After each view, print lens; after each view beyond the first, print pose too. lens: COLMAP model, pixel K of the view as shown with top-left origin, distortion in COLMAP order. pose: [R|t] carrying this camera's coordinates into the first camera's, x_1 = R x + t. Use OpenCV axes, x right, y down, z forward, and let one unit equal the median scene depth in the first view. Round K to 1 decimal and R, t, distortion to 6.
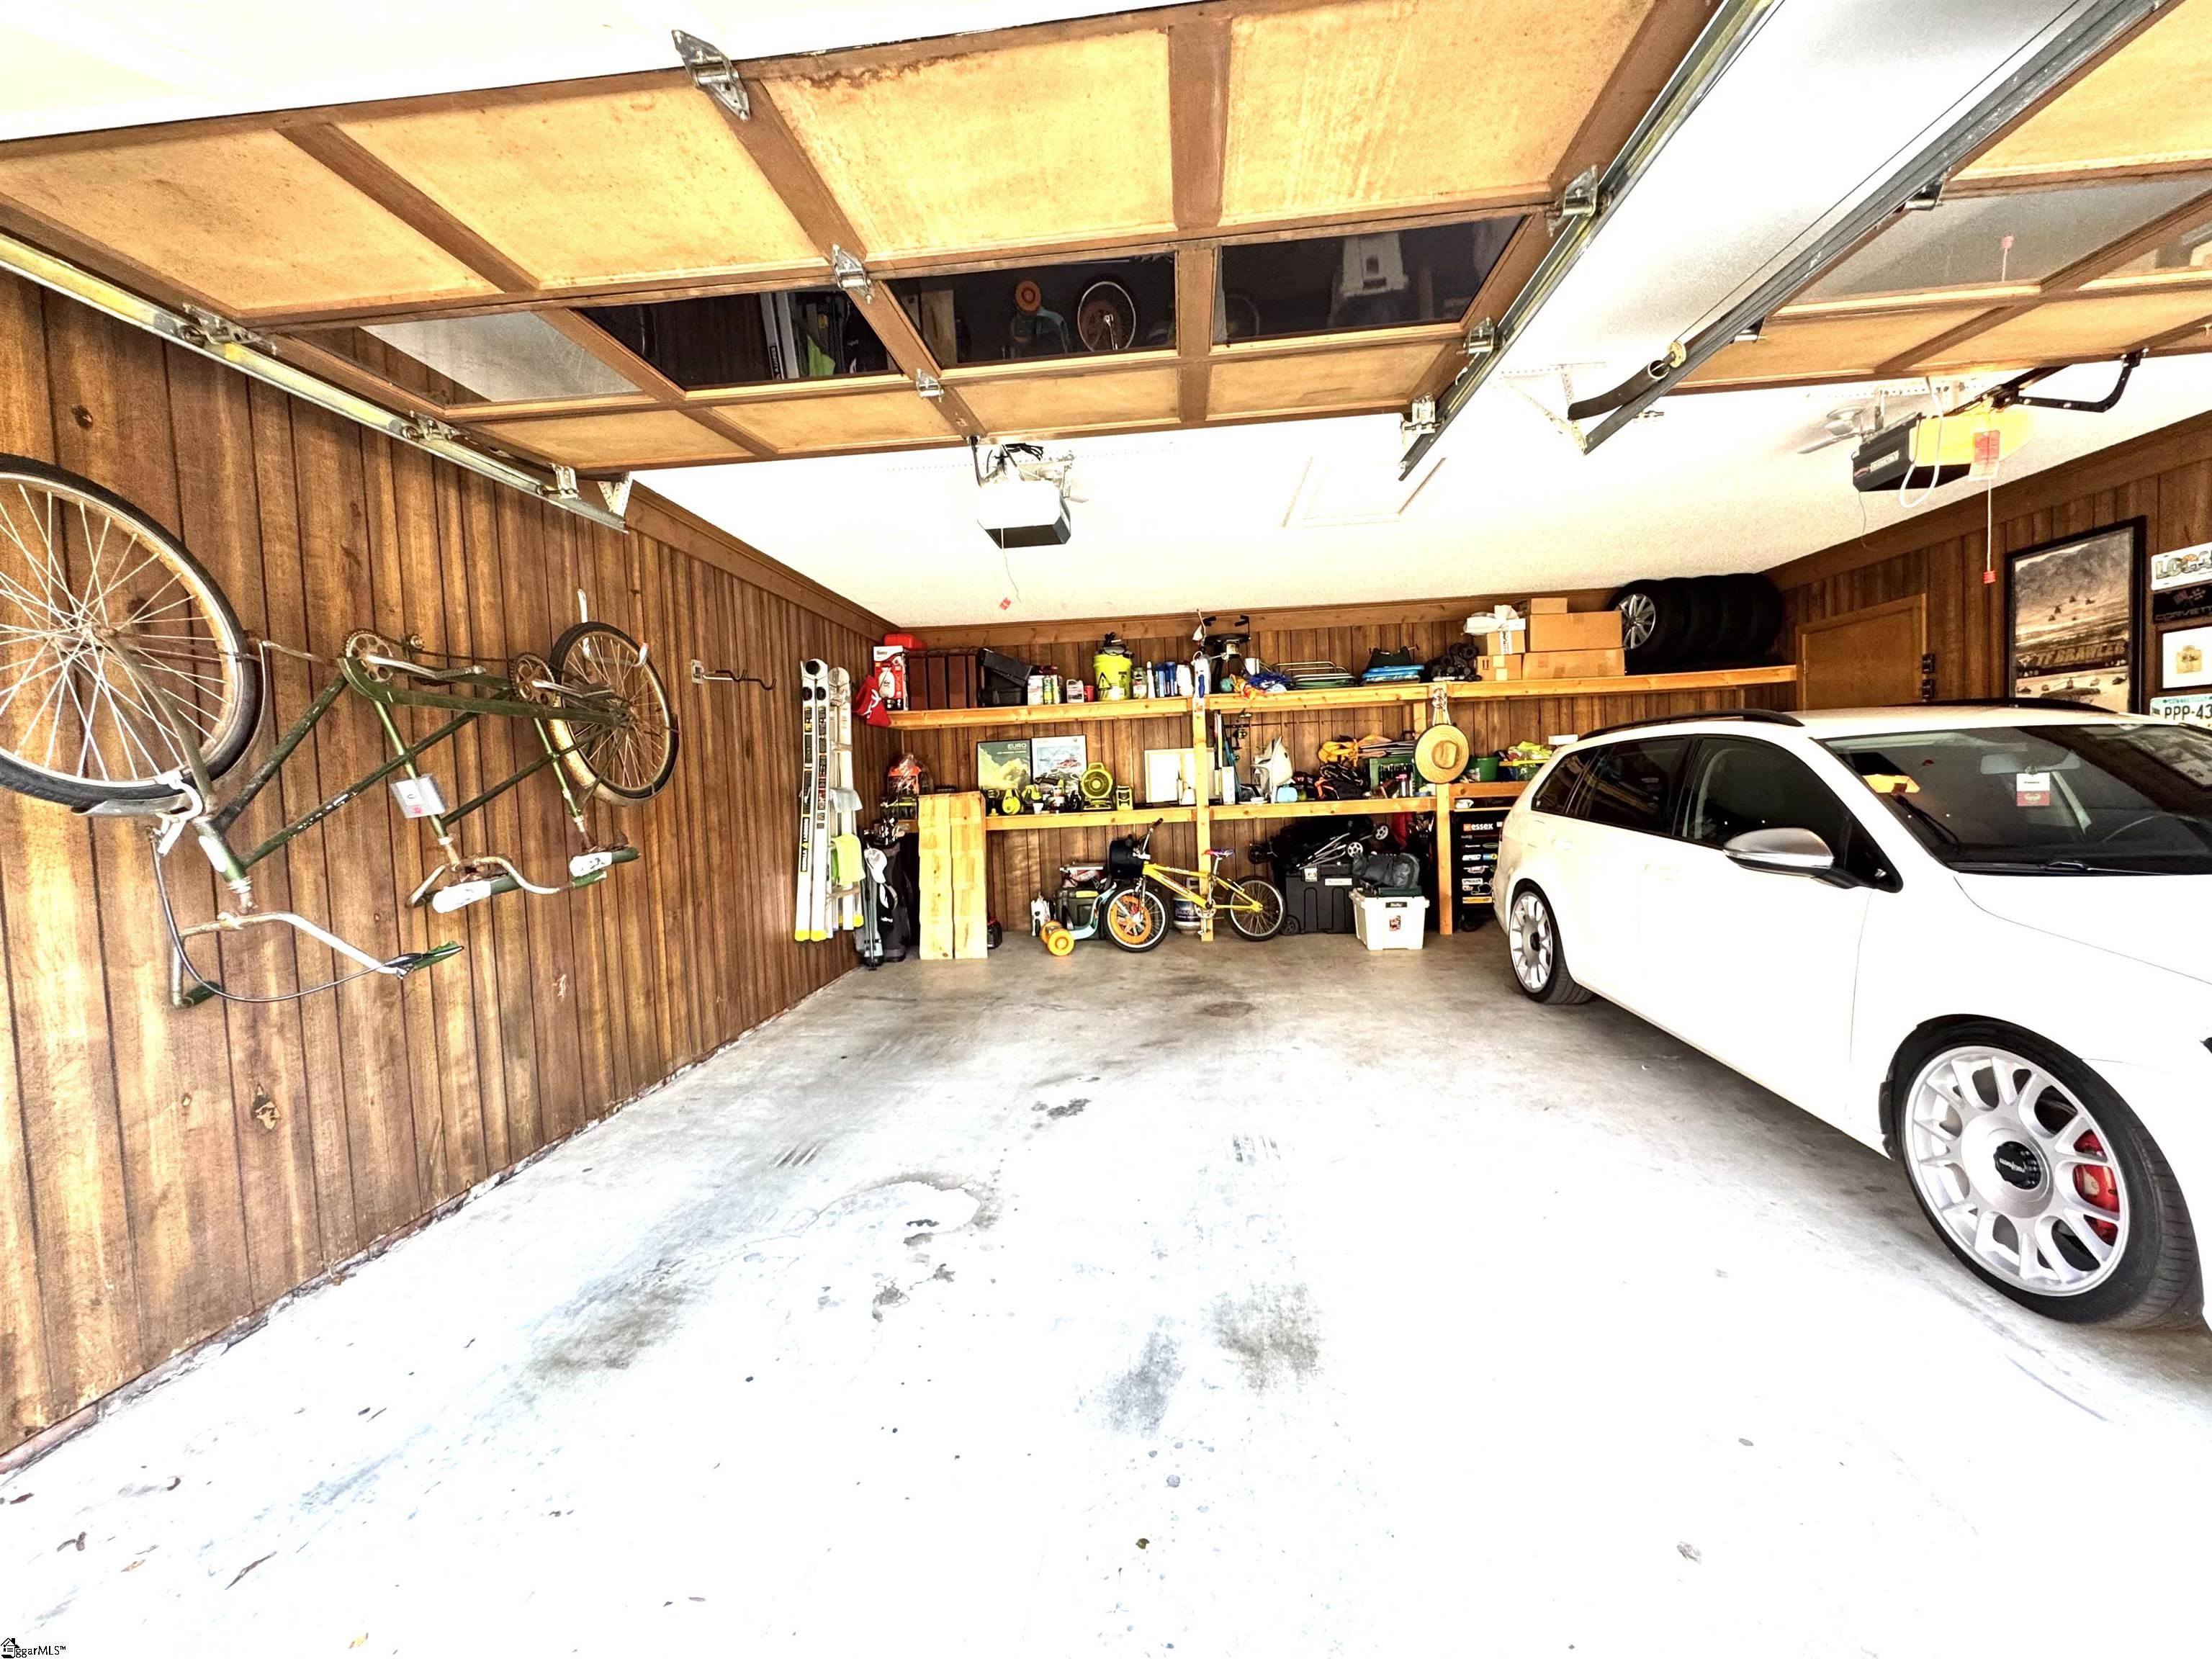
lens RADIAL K [[881.0, 0, 1103.0], [0, 881.0, 822.1], [0, 0, 1]] dist [0.002684, -0.000006]
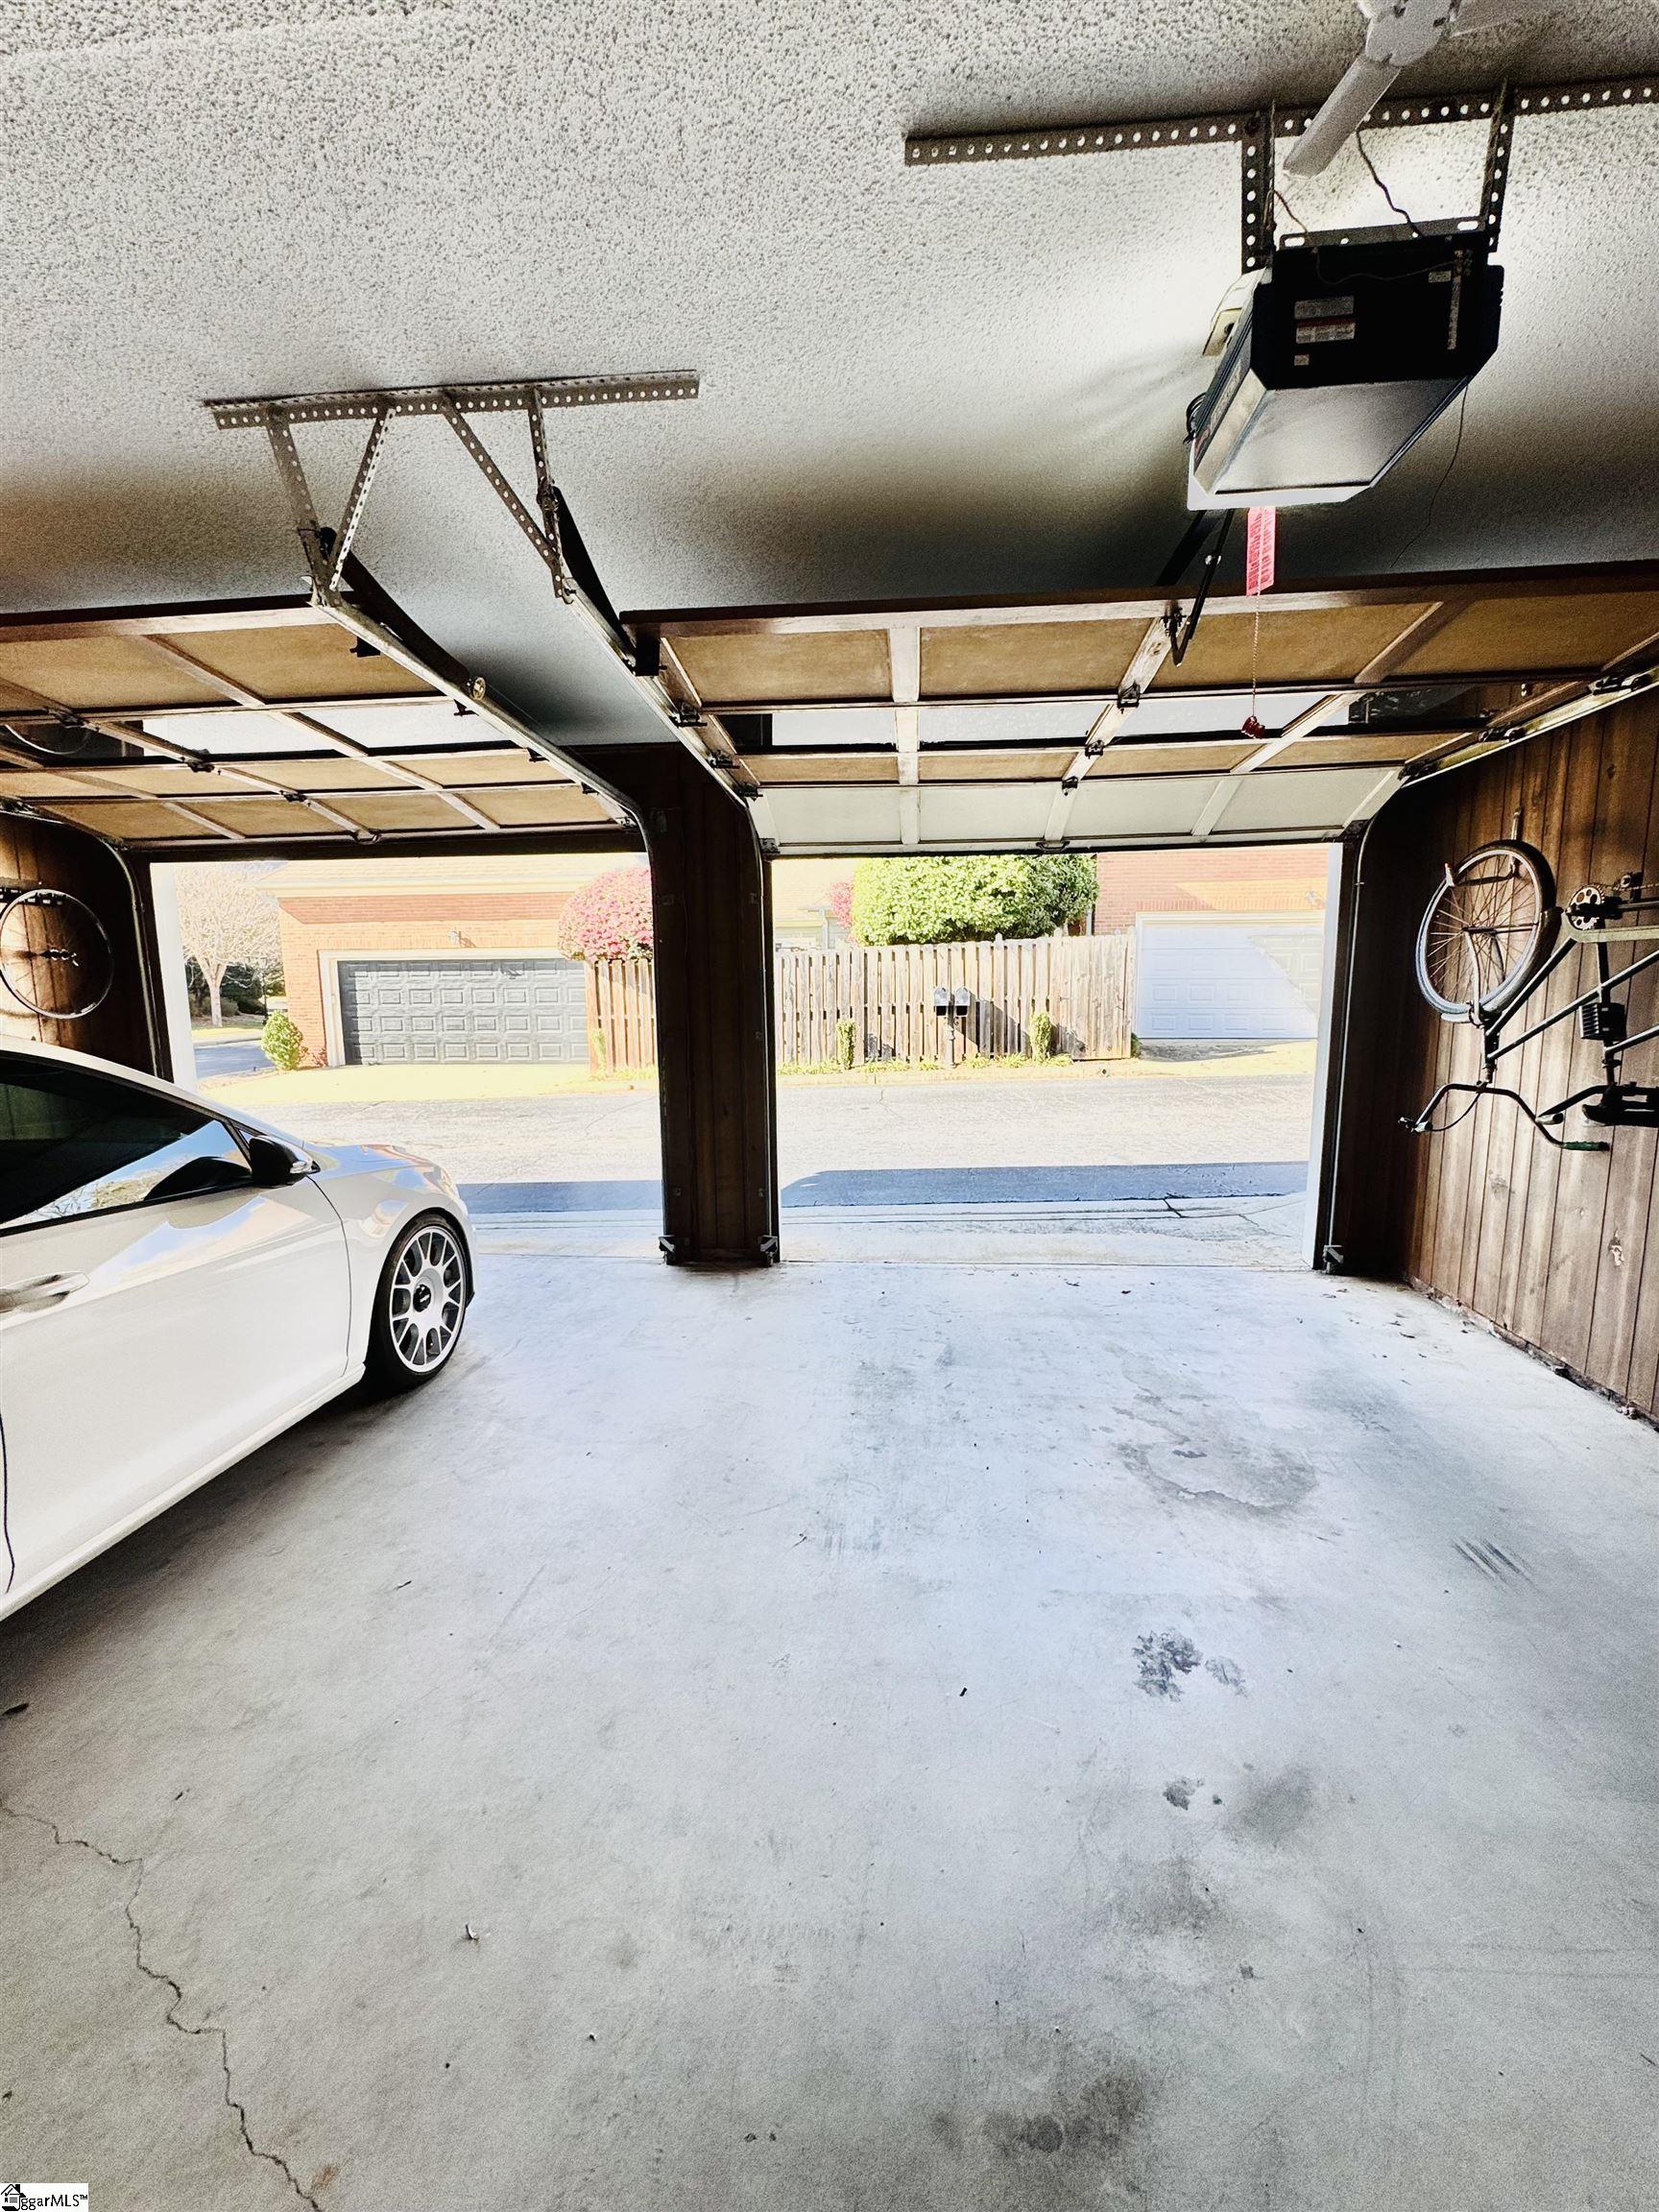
lens RADIAL K [[881.0, 0, 835.1], [0, 881.0, 1115.9], [0, 0, 1]] dist [0.002684, -0.000006]
pose [[-0.998646, 0.051783, 0.005053, 0.155665], [0.051838, 0.981979, 0.181743, -0.125443], [0.004449, 0.181759, -0.983333, 1.581992]]
